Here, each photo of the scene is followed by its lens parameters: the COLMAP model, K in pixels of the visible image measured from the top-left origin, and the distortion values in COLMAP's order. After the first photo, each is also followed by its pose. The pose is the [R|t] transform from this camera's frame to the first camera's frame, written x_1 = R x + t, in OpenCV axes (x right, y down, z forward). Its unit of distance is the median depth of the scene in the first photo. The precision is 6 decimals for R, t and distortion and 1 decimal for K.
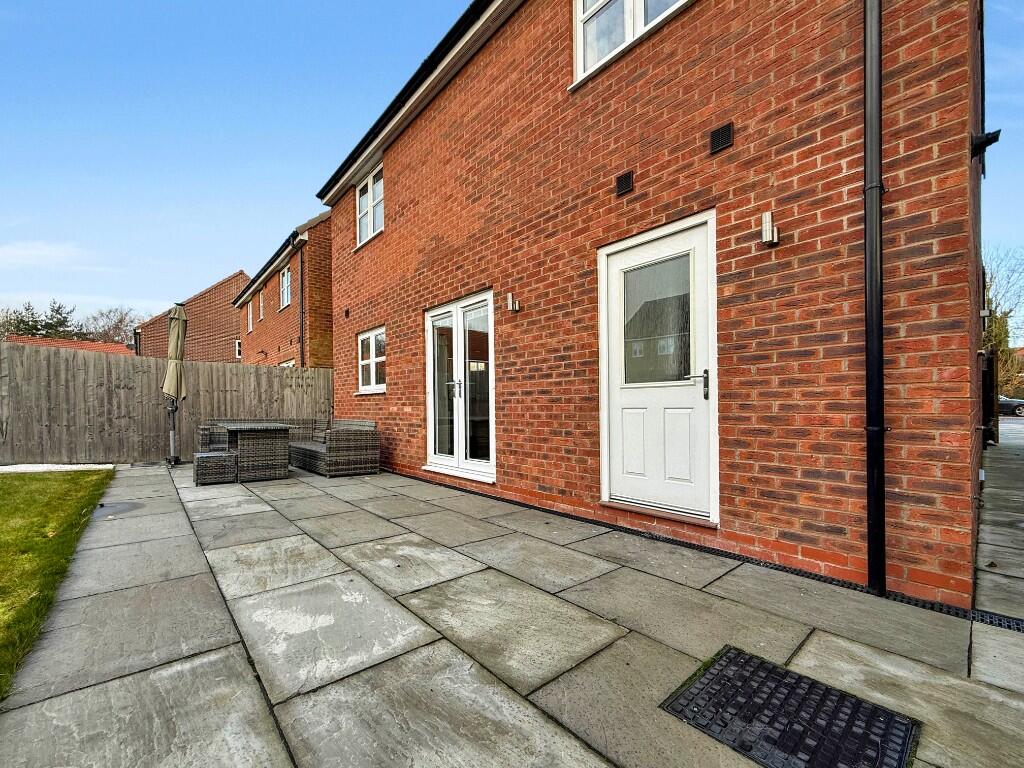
lens RADIAL K [[415.7, 0, 505.7], [0, 415.7, 412.6], [0, 0, 1]] dist [0.000931, 0.000321]
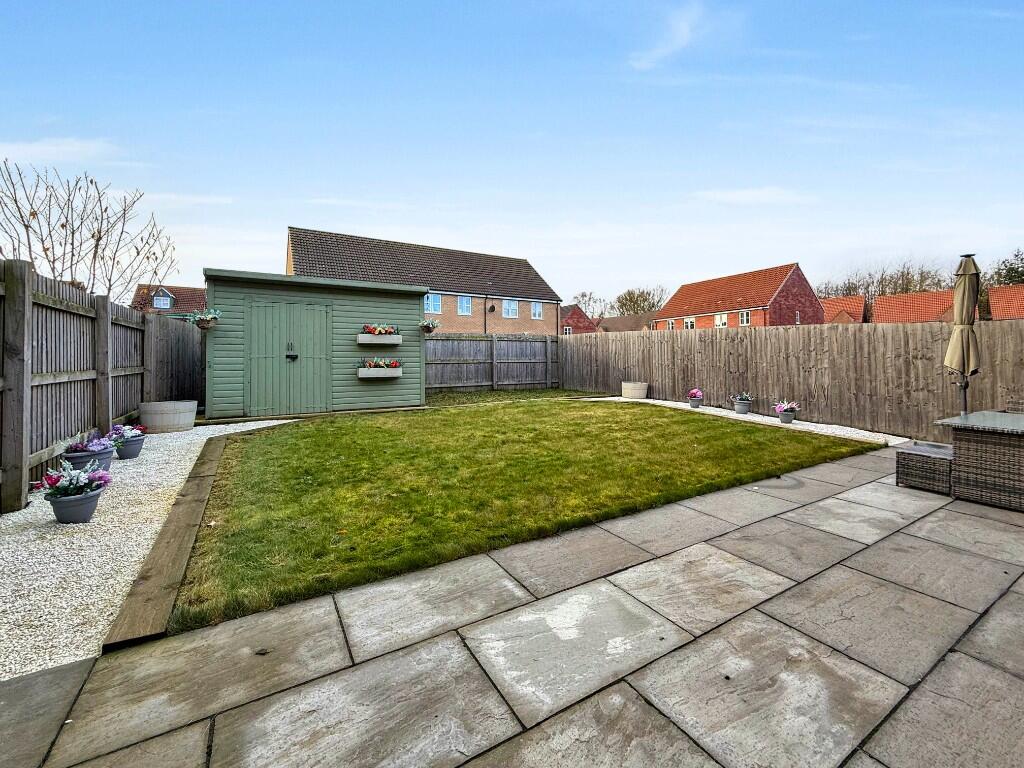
lens RADIAL K [[425.2, 0, 515.2], [0, 425.2, 340.7], [0, 0, 1]] dist [-0.001198, -0.000016]
pose [[-0.174455, -0.041426, -0.983793, 0.417134], [-0.005256, 0.999140, -0.041140, -0.127380], [0.984651, -0.002006, -0.174522, 0.622396]]
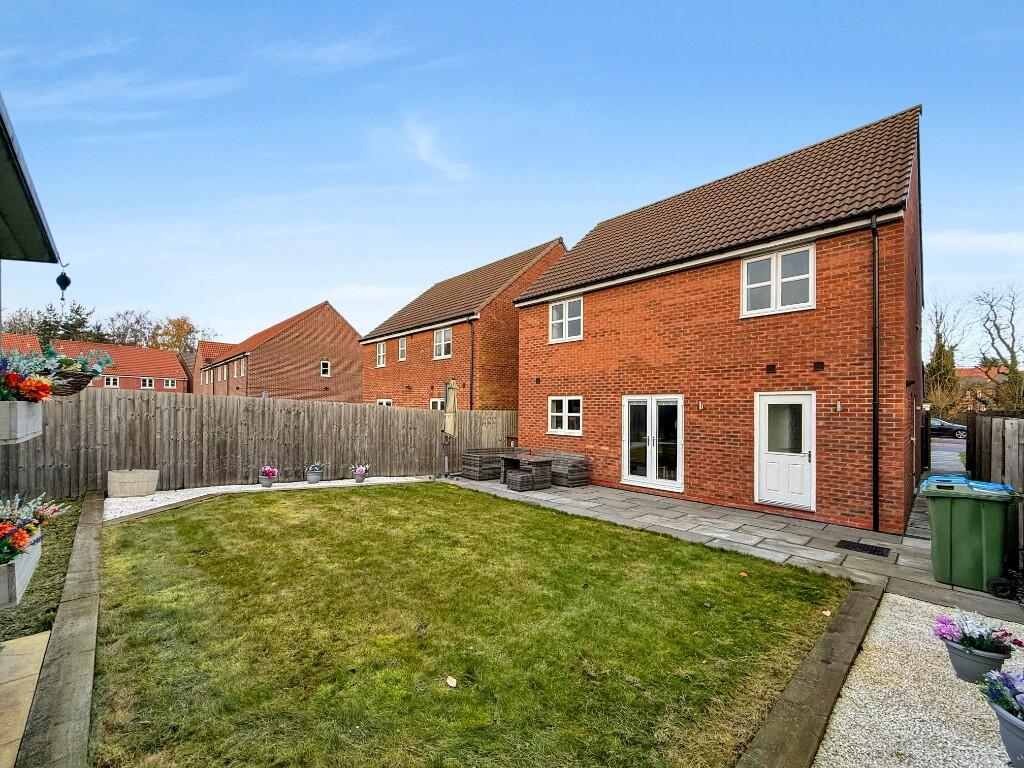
lens RADIAL K [[410.4, 0, 510.9], [0, 410.4, 410.2], [0, 0, 1]] dist [0.000133, -0.000097]
pose [[0.998639, 0.019935, 0.048196, -1.429486], [-0.019358, 0.999736, -0.012415, -0.275406], [-0.048431, 0.011465, 0.998761, -1.390553]]
